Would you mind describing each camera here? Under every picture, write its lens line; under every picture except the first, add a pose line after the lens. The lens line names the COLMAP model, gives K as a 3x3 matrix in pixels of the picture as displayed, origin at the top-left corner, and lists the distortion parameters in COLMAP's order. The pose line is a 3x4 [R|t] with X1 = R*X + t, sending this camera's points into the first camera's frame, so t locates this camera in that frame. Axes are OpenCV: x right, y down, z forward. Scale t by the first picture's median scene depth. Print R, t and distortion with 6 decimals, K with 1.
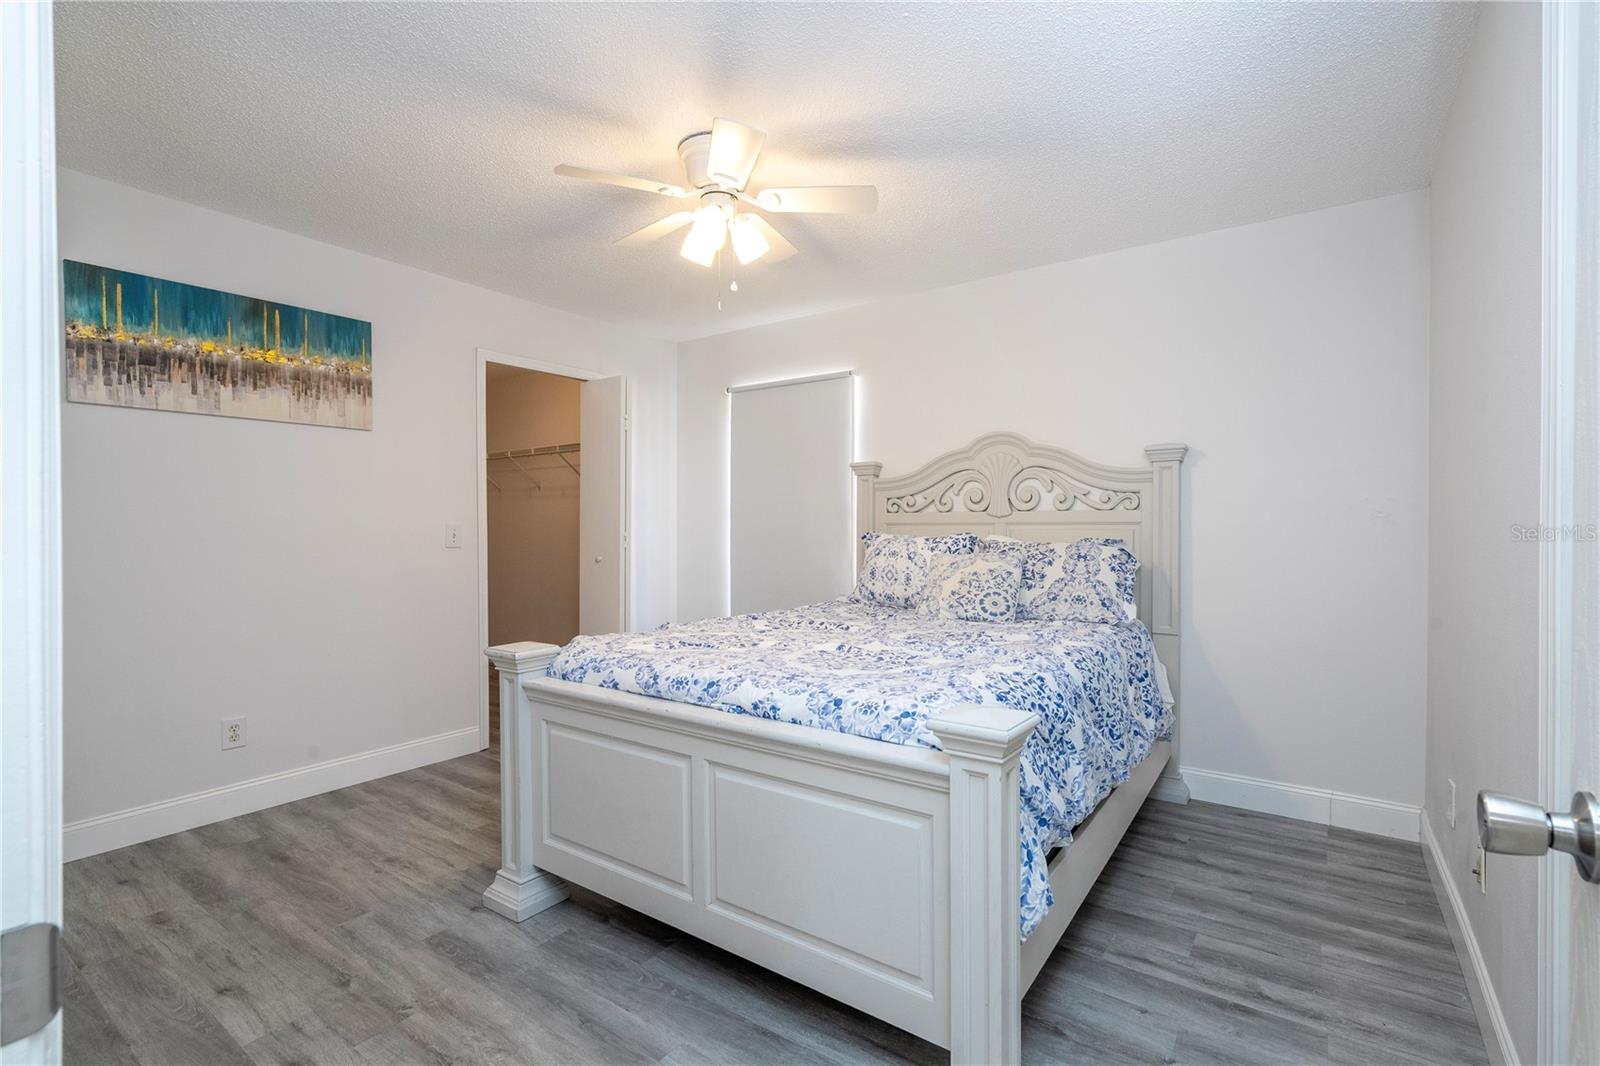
lens RADIAL K [[723.1, 0, 809.7], [0, 723.1, 524.0], [0, 0, 1]] dist [-0.005607, 0.003593]
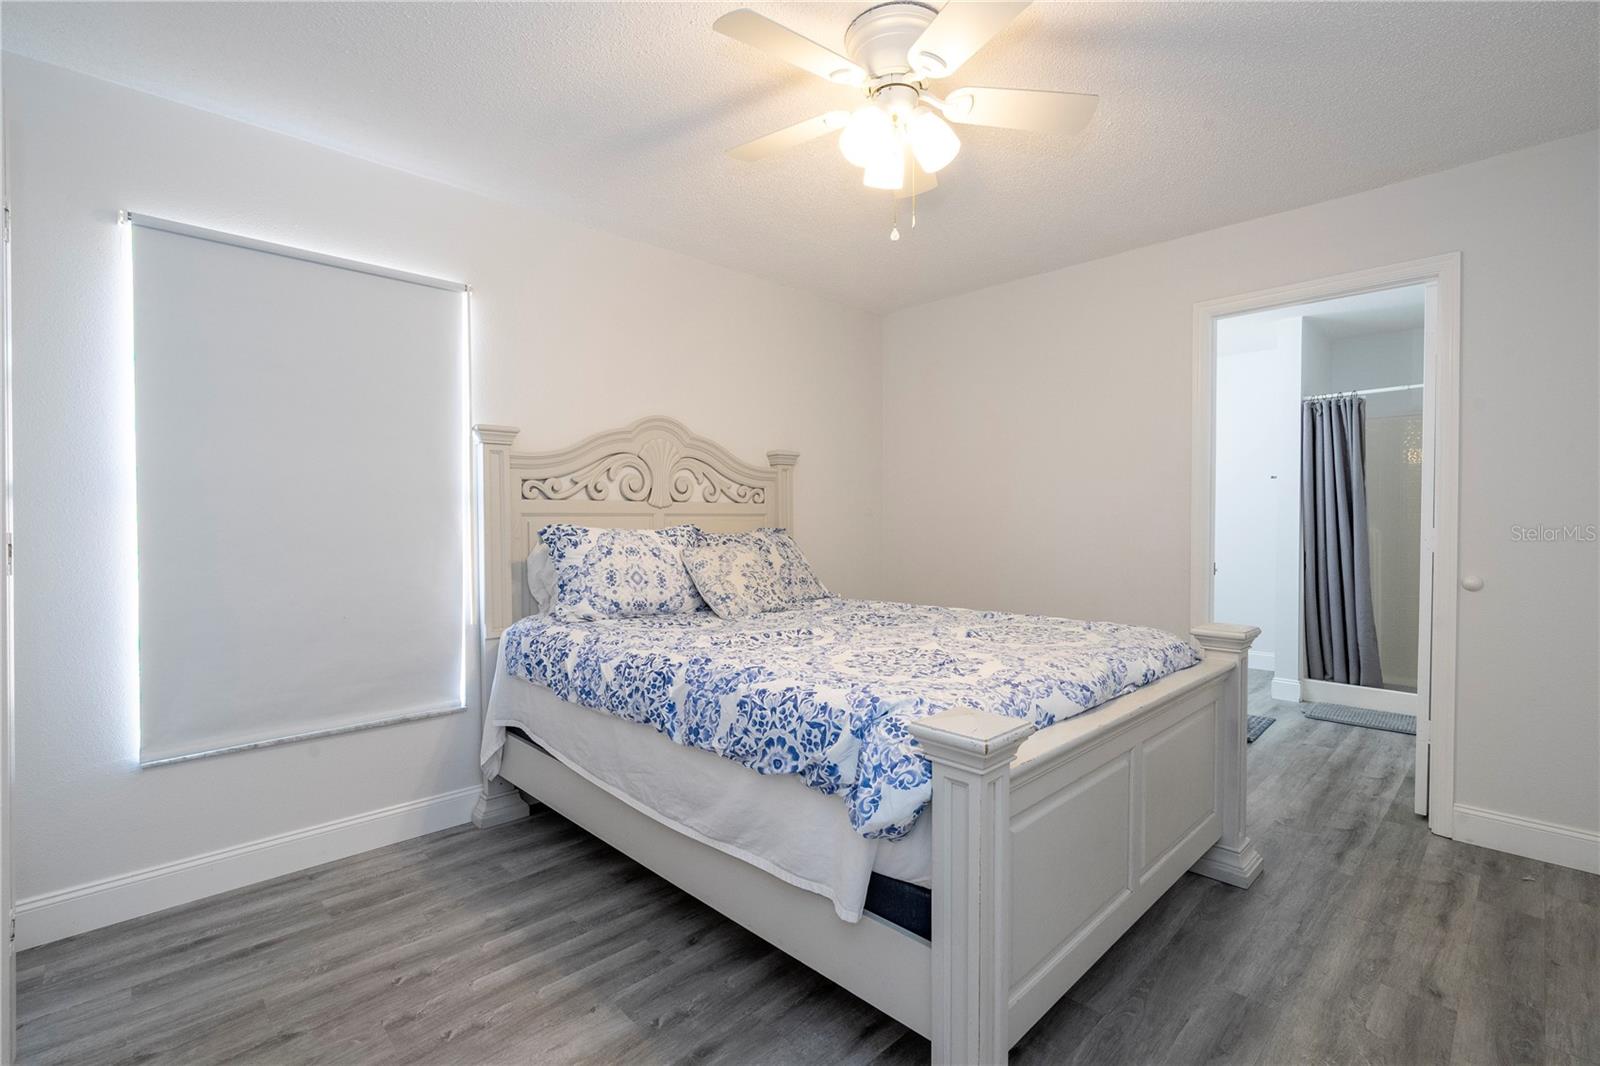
lens RADIAL K [[723.1, 0, 801.0], [0, 723.1, 533.7], [0, 0, 1]] dist [-0.005607, 0.003593]
pose [[0.185444, -0.018762, 0.982476, -0.667414], [-0.001363, 0.999812, 0.019350, 0.006180], [-0.982654, -0.004927, 0.185384, 0.696713]]
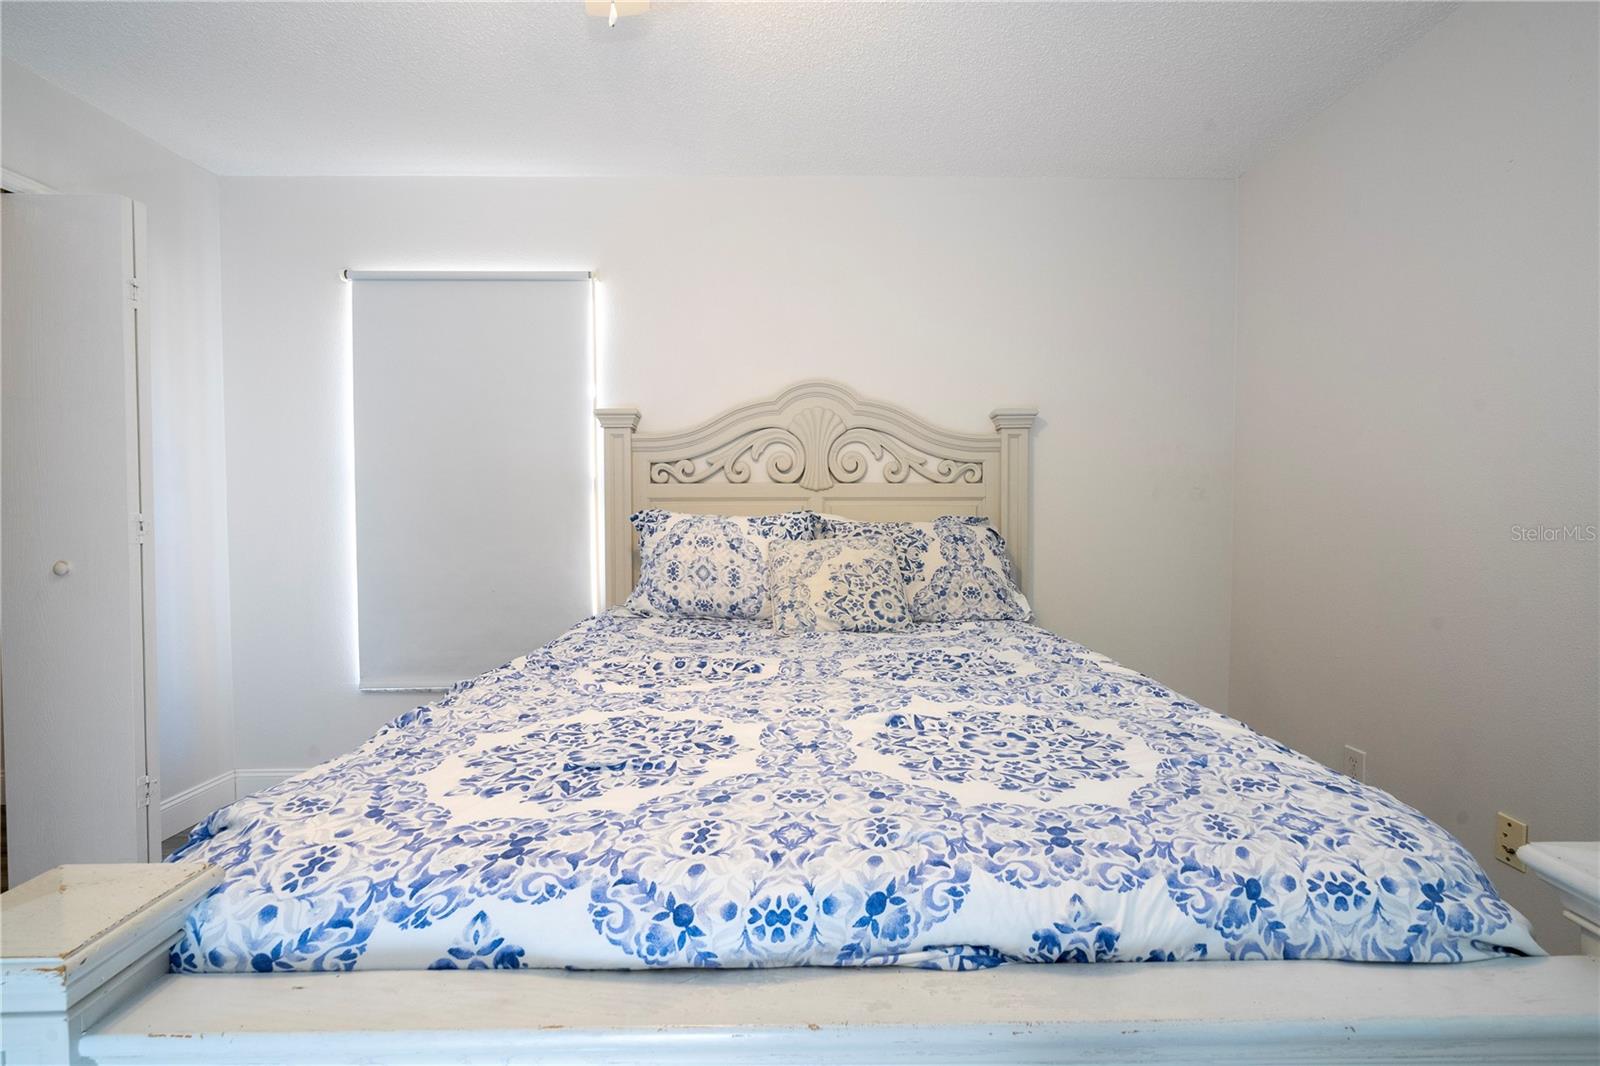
lens RADIAL K [[723.1, 0, 806.9], [0, 723.1, 526.4], [0, 0, 1]] dist [-0.005607, 0.003593]
pose [[0.810232, -0.016740, 0.585870, -0.218280], [-0.001527, 0.999528, 0.030671, 0.005648], [-0.586107, -0.025746, 0.809825, 0.402435]]
